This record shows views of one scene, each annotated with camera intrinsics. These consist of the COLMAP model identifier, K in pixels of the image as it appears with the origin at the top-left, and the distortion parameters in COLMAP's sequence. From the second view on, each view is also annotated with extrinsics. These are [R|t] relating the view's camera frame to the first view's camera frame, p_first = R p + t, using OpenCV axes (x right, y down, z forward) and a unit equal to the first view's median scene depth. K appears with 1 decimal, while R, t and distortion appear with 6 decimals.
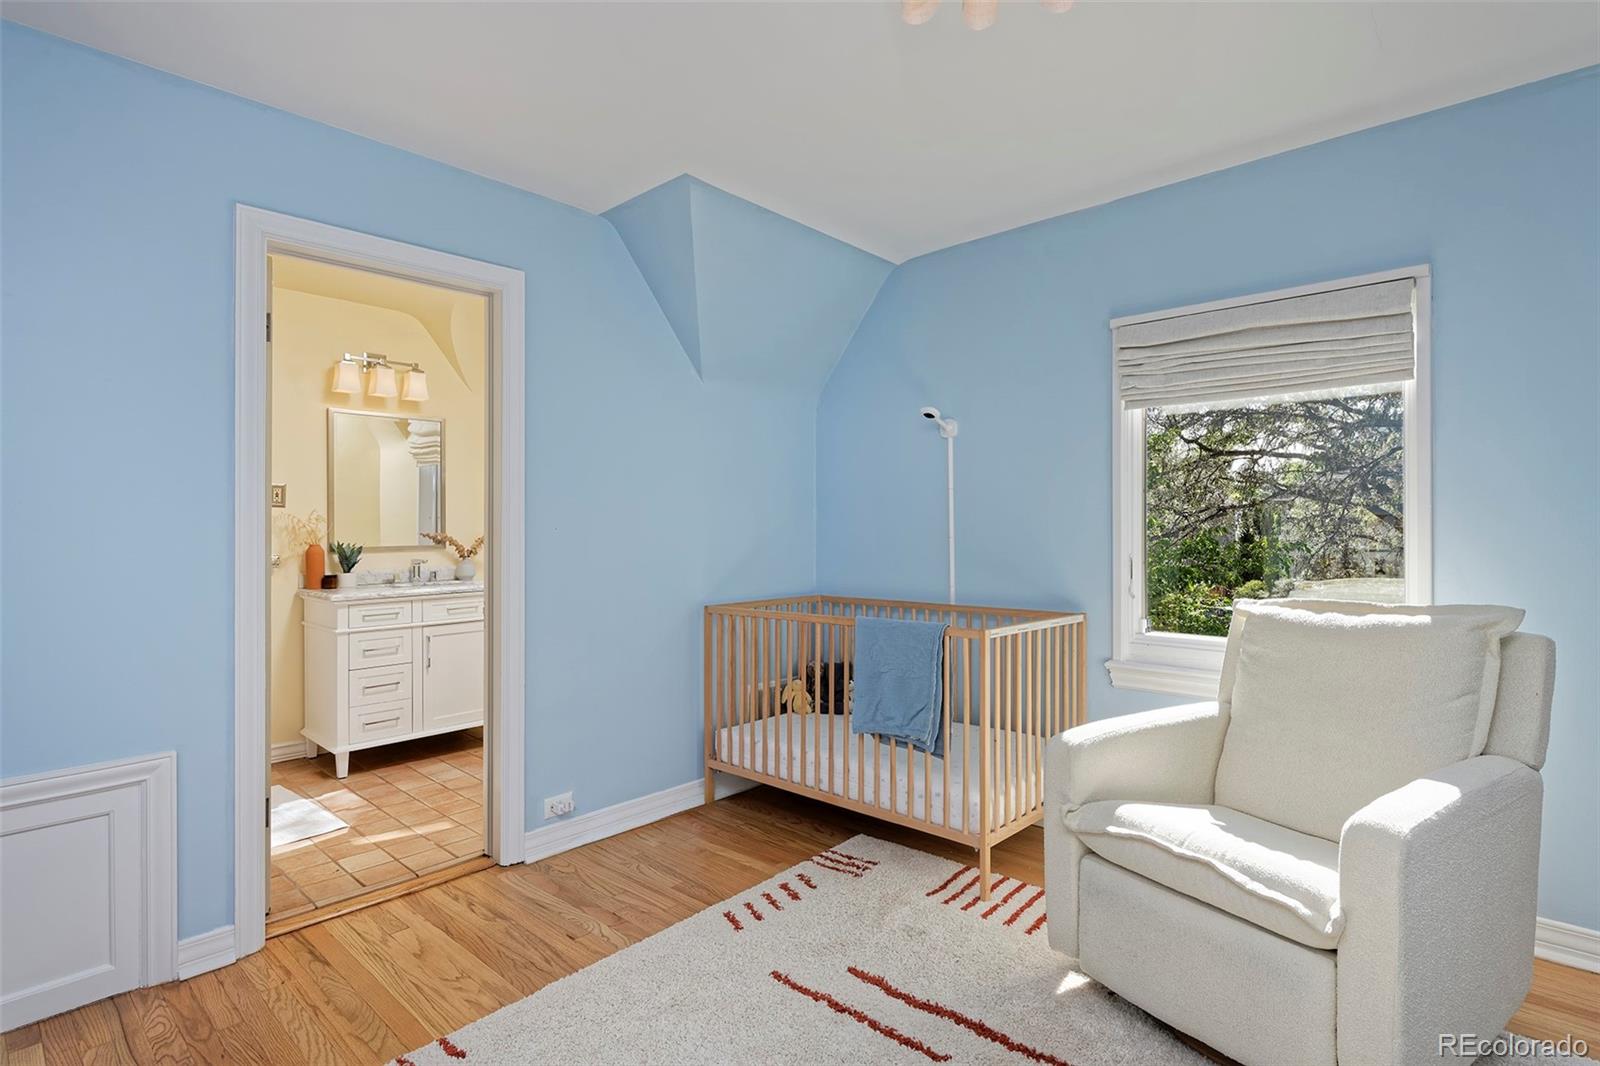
lens RADIAL K [[783.3, 0, 800.0], [0, 783.3, 533.0], [0, 0, 1]] dist [-0.011346, -0.000310]
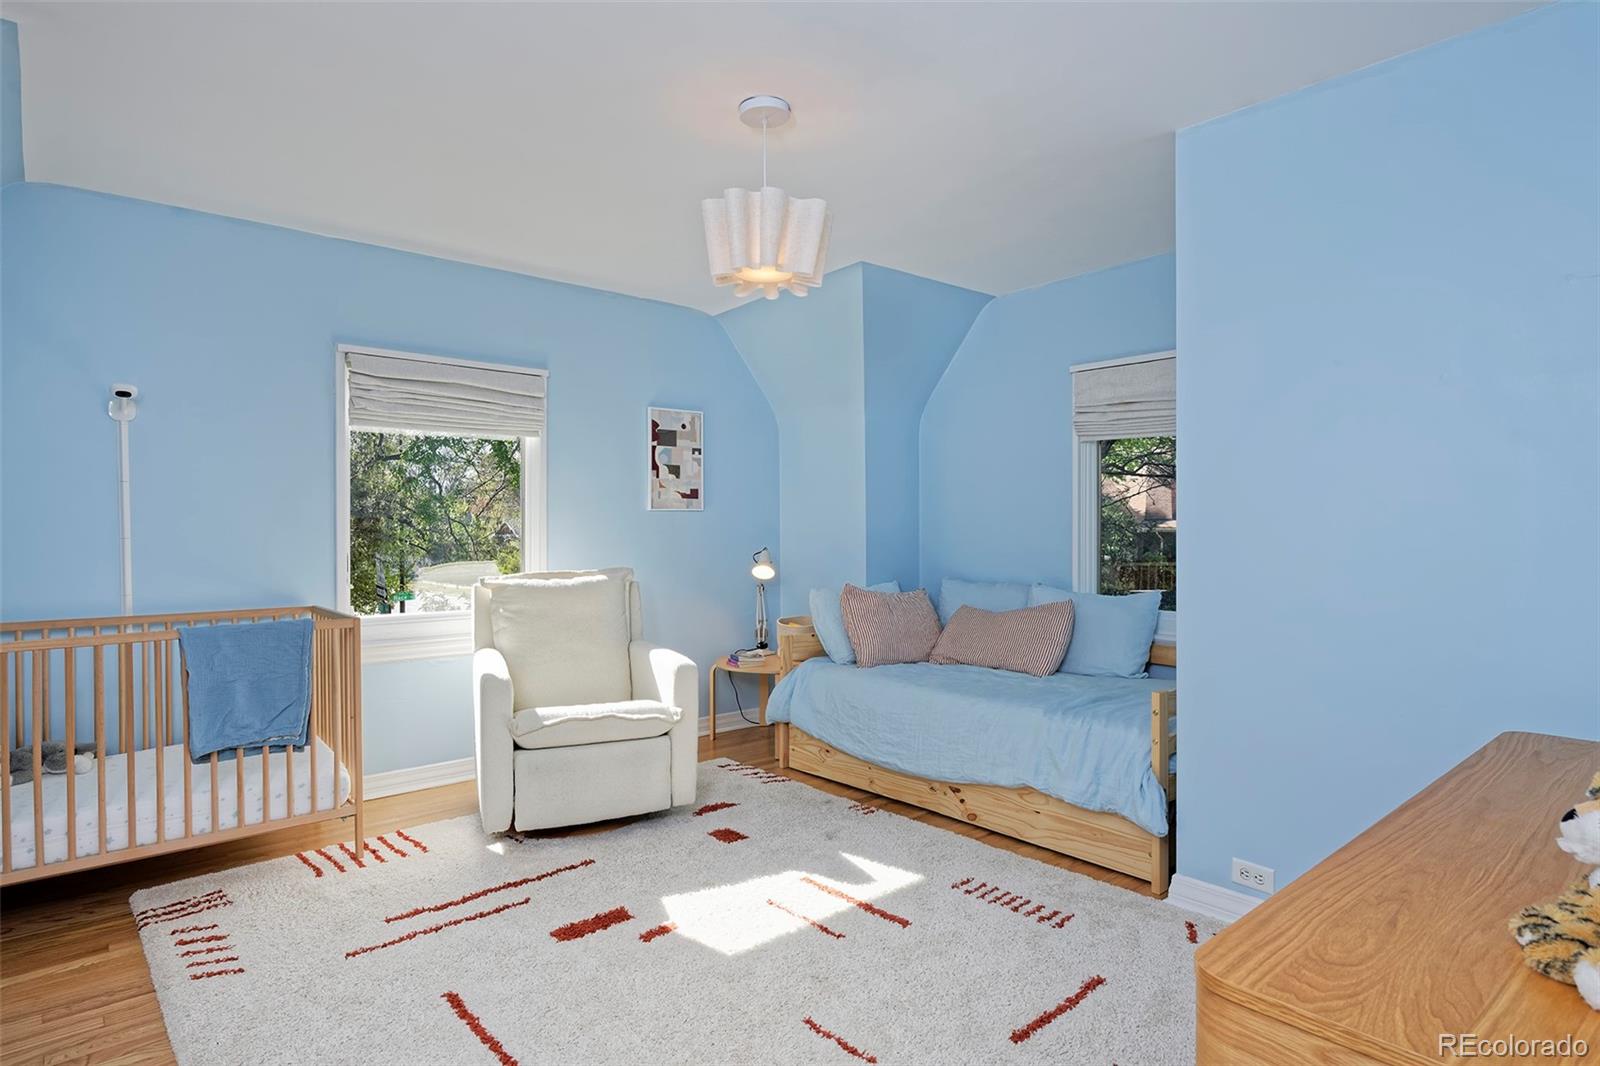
lens RADIAL K [[886.7, 0, 800.0], [0, 886.7, 533.0], [0, 0, 1]] dist [-0.001832, 0.000046]
pose [[0.110532, -0.005965, 0.993855, -0.674620], [0.001823, 0.999982, 0.005799, -0.003406], [-0.993871, 0.001171, 0.110540, 0.159118]]
